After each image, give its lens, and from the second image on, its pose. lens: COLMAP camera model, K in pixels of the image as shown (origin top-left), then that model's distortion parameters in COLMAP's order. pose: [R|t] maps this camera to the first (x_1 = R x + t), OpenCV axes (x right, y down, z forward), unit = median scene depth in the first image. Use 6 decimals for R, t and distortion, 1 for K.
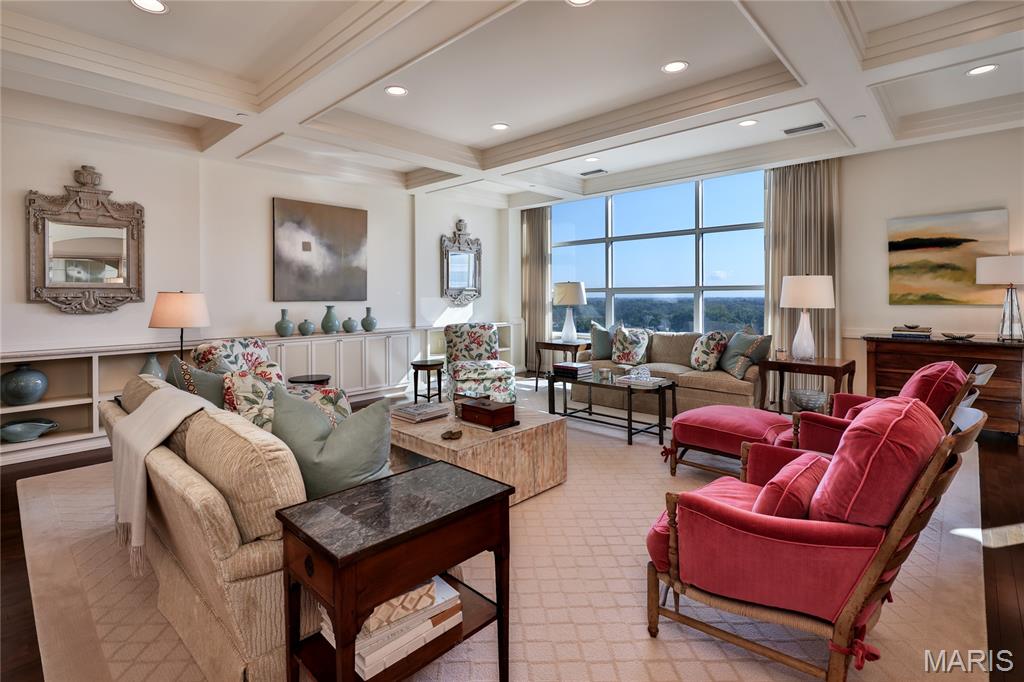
lens RADIAL K [[491.0, 0, 508.6], [0, 491.0, 297.0], [0, 0, 1]] dist [0.002403, 0.000160]
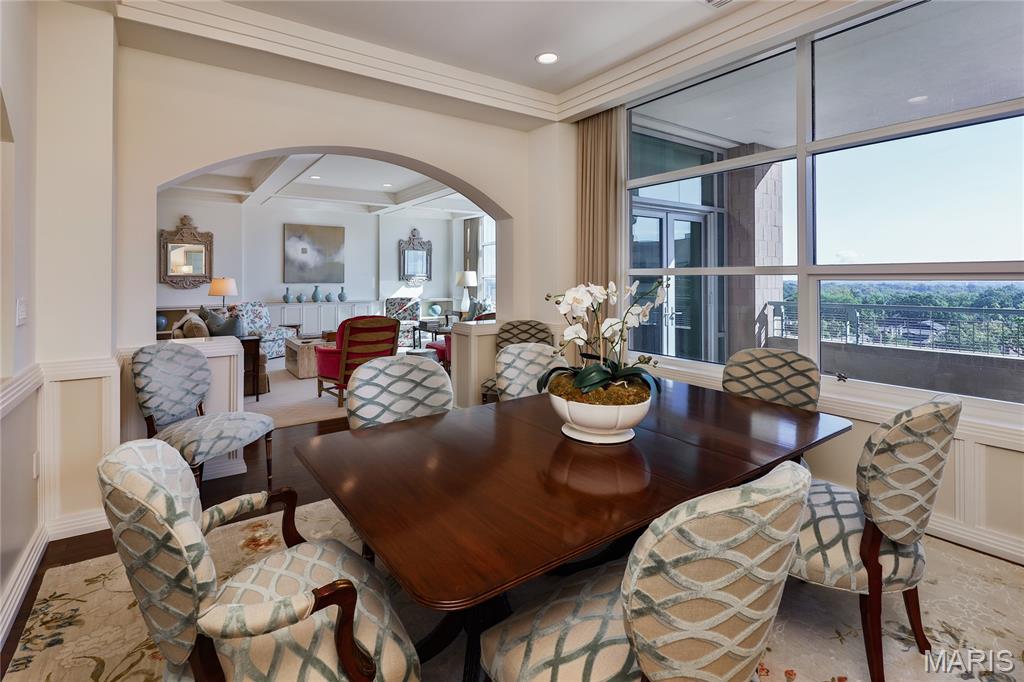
lens RADIAL K [[490.6, 0, 512.9], [0, 490.6, 274.5], [0, 0, 1]] dist [0.000609, 0.000027]
pose [[0.980489, 0.001150, -0.196569, 0.623150], [-0.003085, 0.999950, -0.009540, -0.006822], [0.196548, 0.009961, 0.980444, -0.517318]]
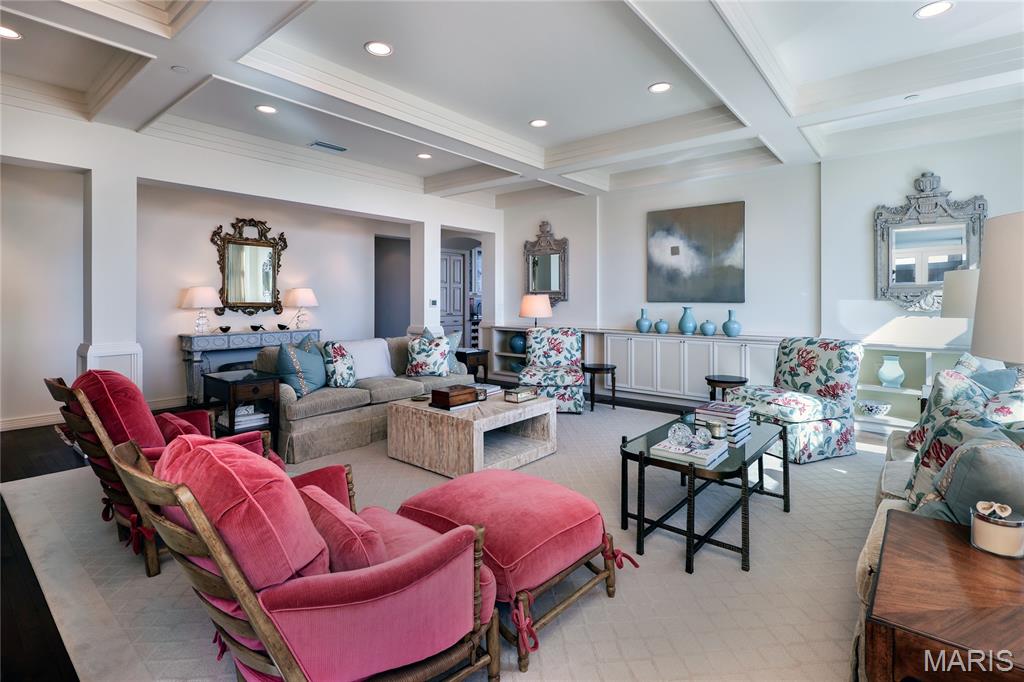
lens RADIAL K [[491.0, 0, 508.6], [0, 491.0, 297.0], [0, 0, 1]] dist [0.002403, 0.000160]
pose [[0.055472, -0.001011, -0.998460, 0.617599], [-0.005847, 0.999982, -0.001337, 0.000368], [0.998443, 0.005912, 0.055465, 0.574264]]
